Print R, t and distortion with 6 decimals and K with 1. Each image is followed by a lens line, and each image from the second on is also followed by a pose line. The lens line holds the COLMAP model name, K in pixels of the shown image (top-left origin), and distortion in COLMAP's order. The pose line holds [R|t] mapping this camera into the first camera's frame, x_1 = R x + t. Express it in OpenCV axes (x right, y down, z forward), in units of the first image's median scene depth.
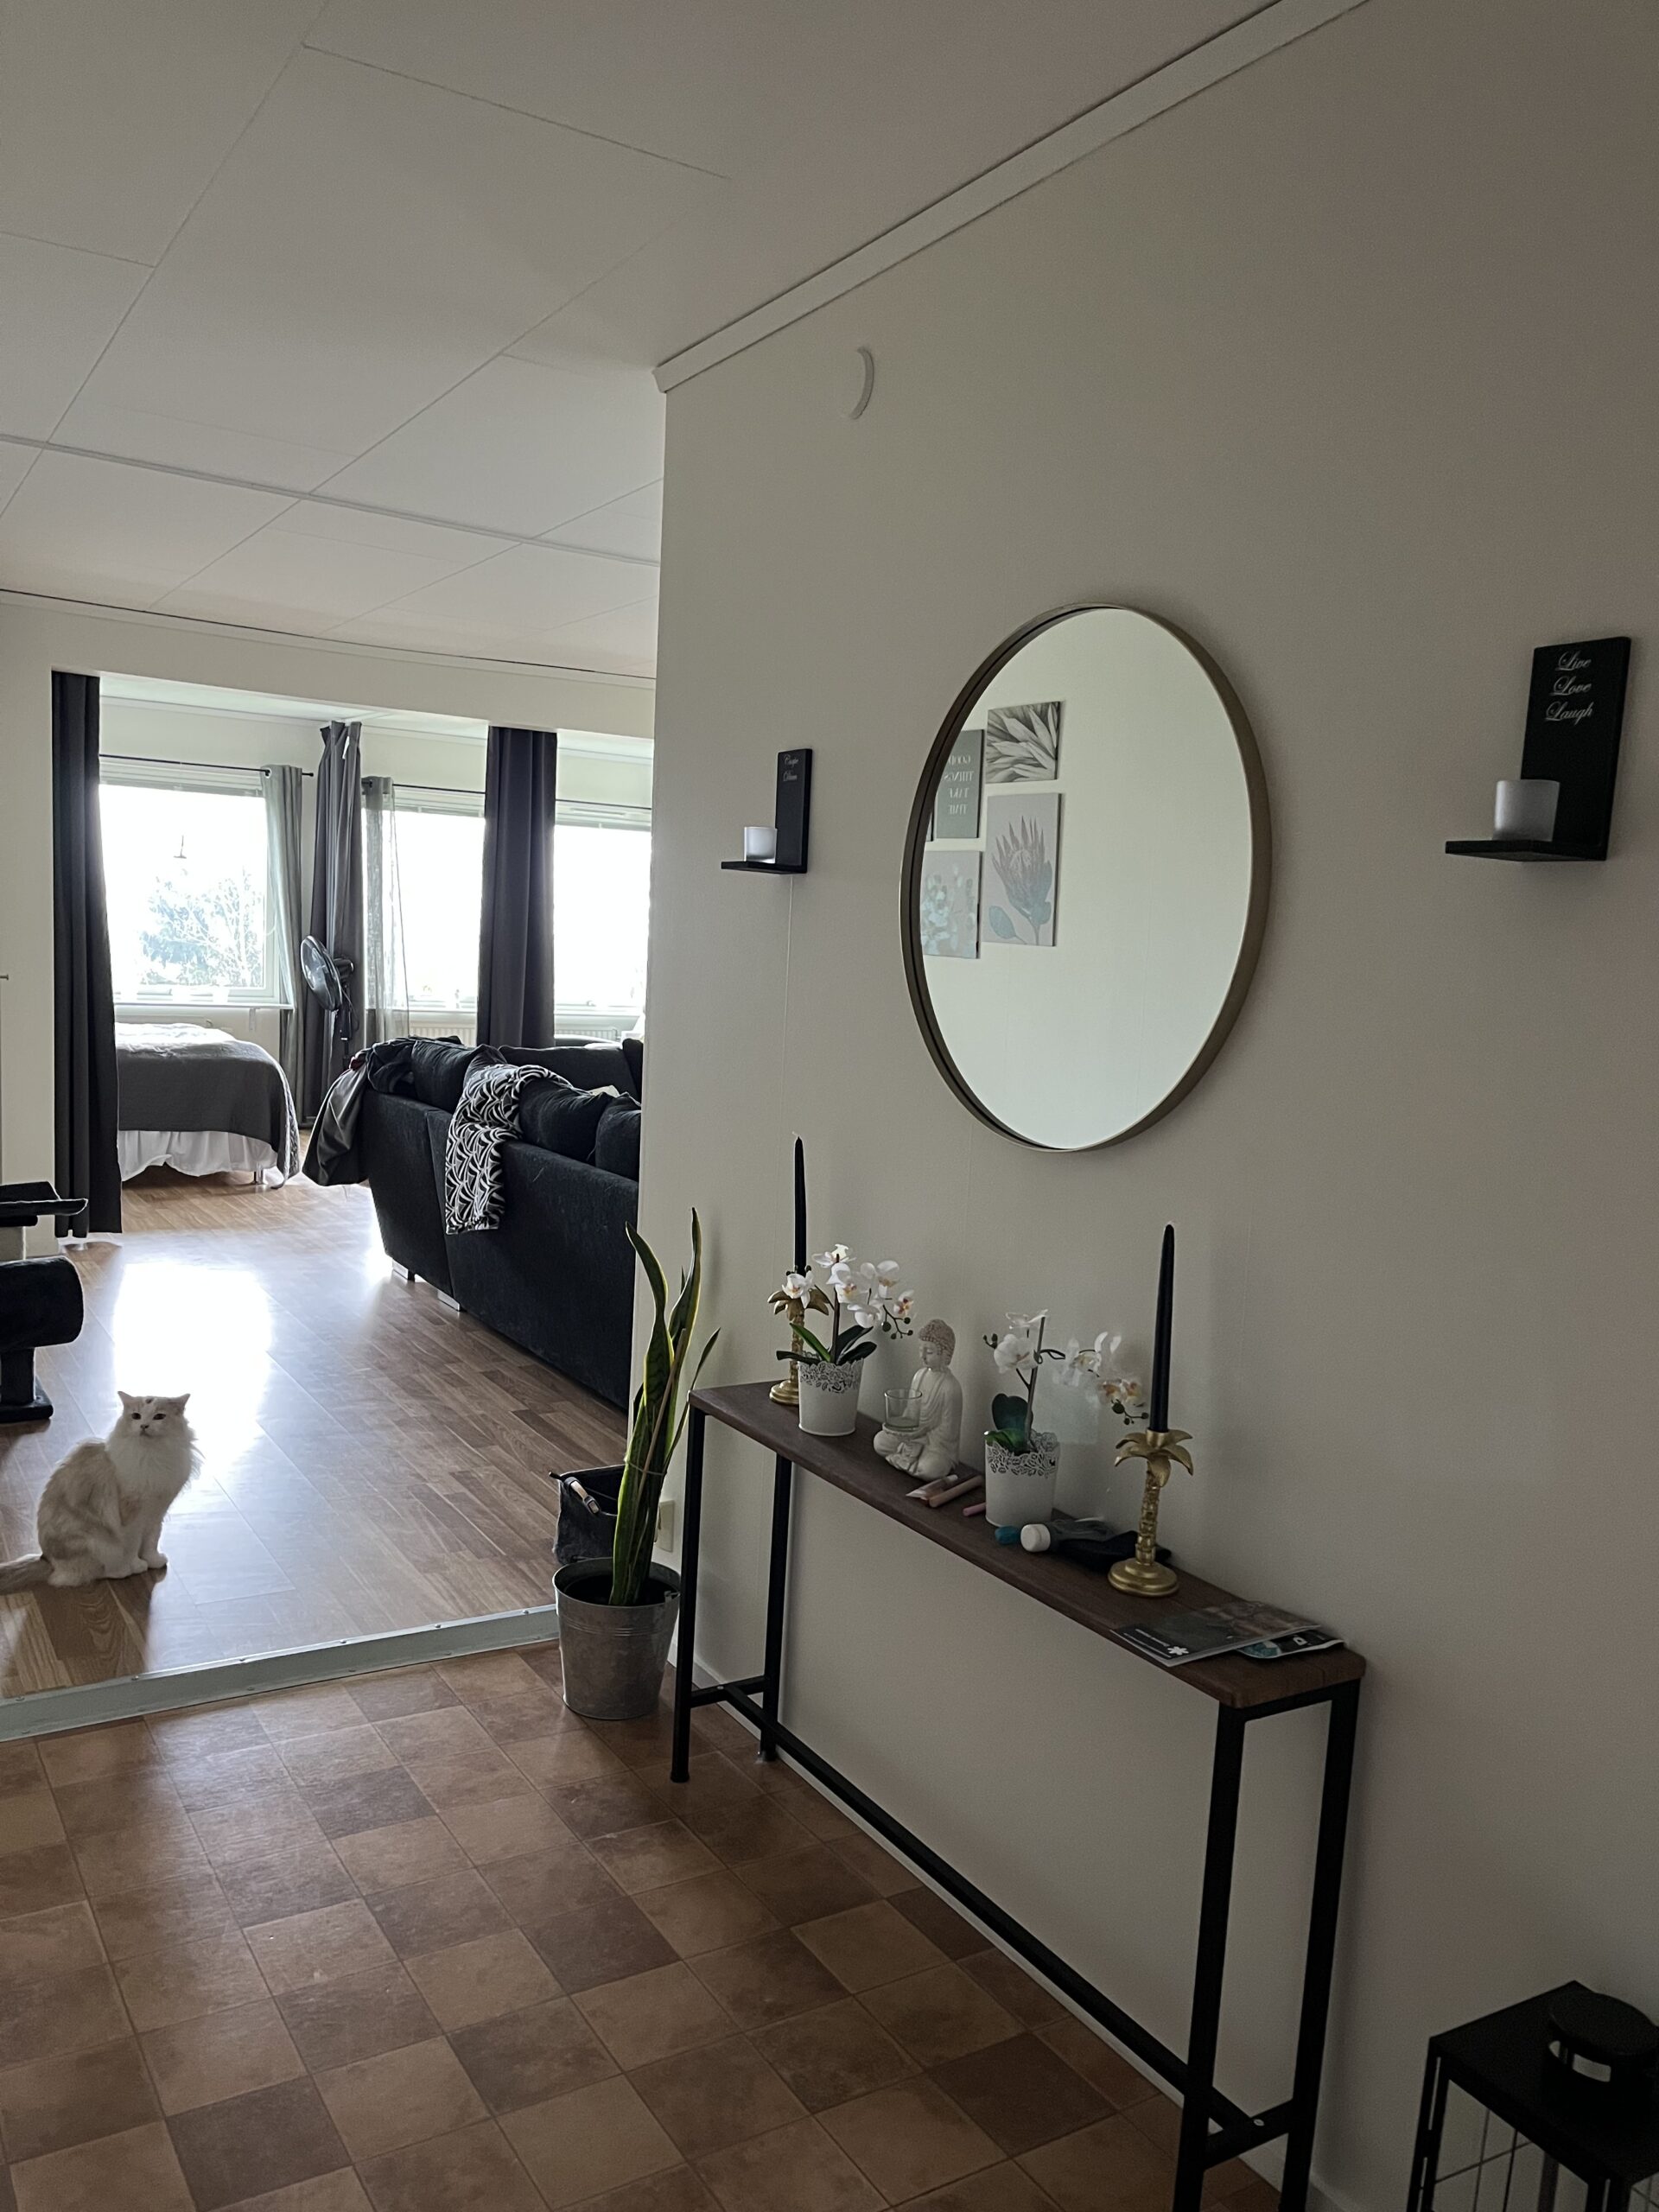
lens RADIAL K [[1687.4, 0, 829.5], [0, 1687.4, 1106.0], [0, 0, 1]] dist [-0.000802, -0.000304]
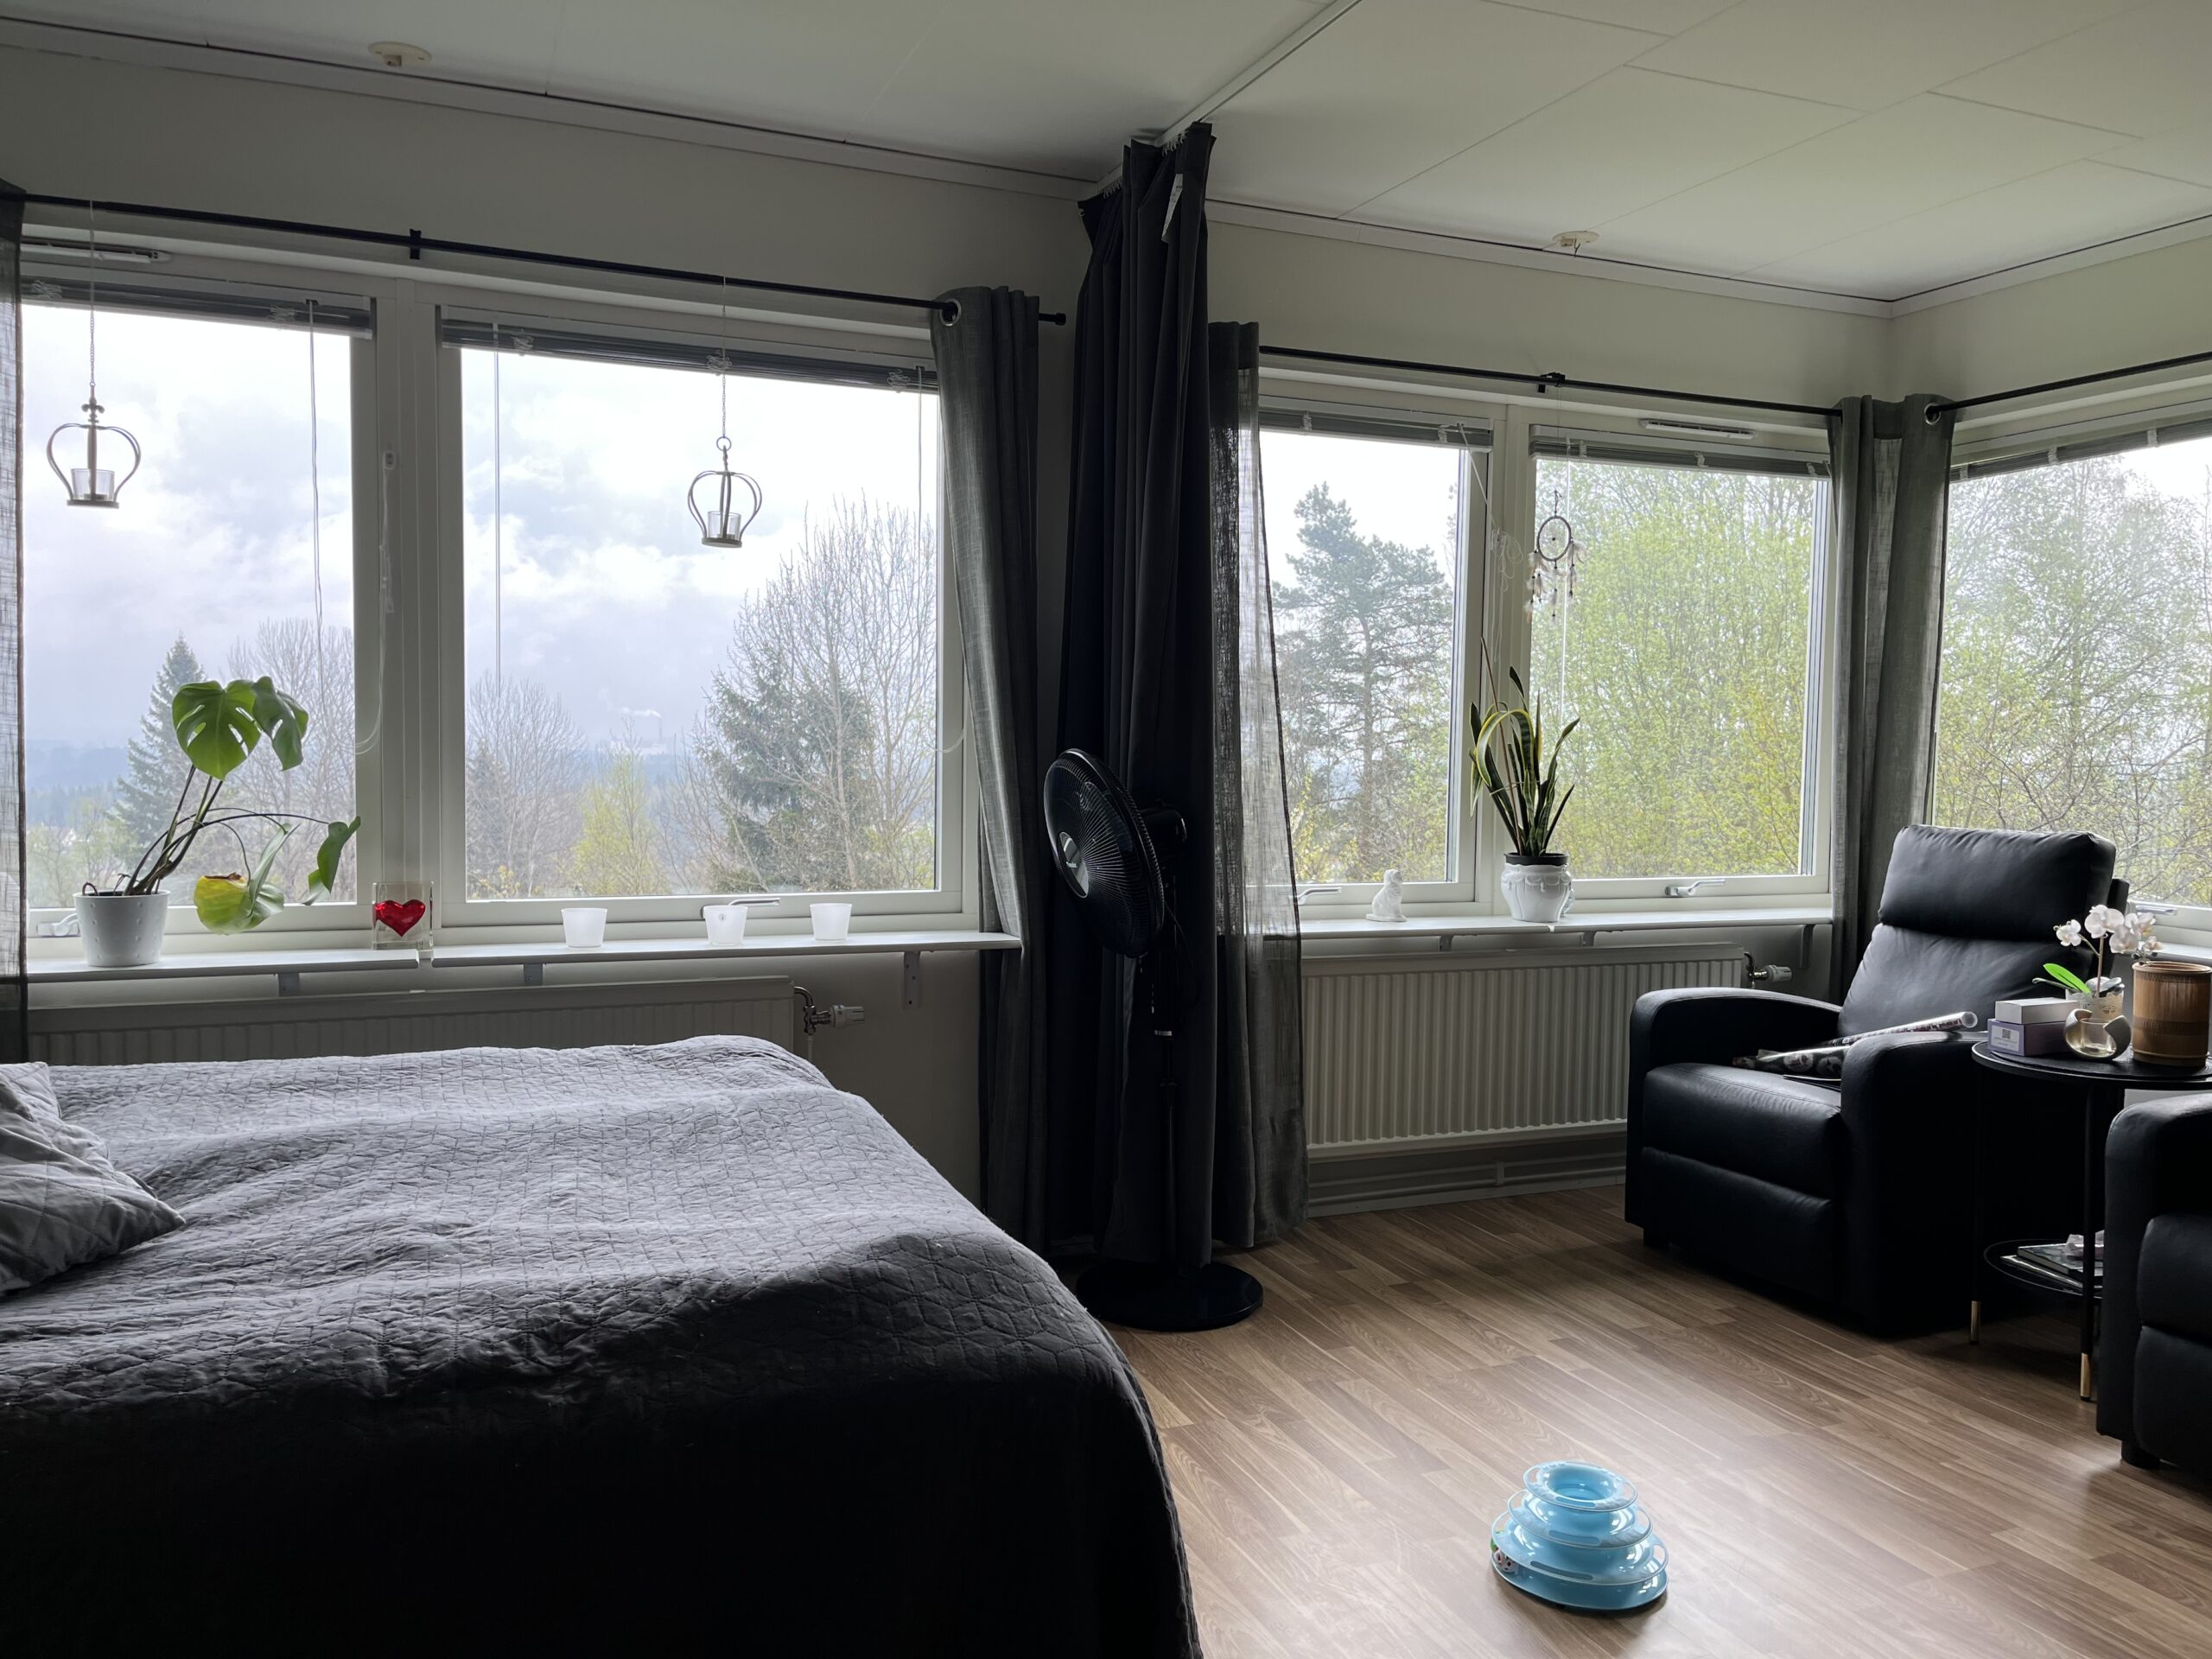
lens RADIAL K [[1687.4, 0, 1106.0], [0, 1687.4, 829.5], [0, 0, 1]] dist [-0.000802, -0.000304]
pose [[0.984337, -0.027213, -0.174183, -0.234022], [0.016830, 0.998008, -0.060808, -0.060997], [0.175491, 0.056924, 0.982834, 0.638663]]
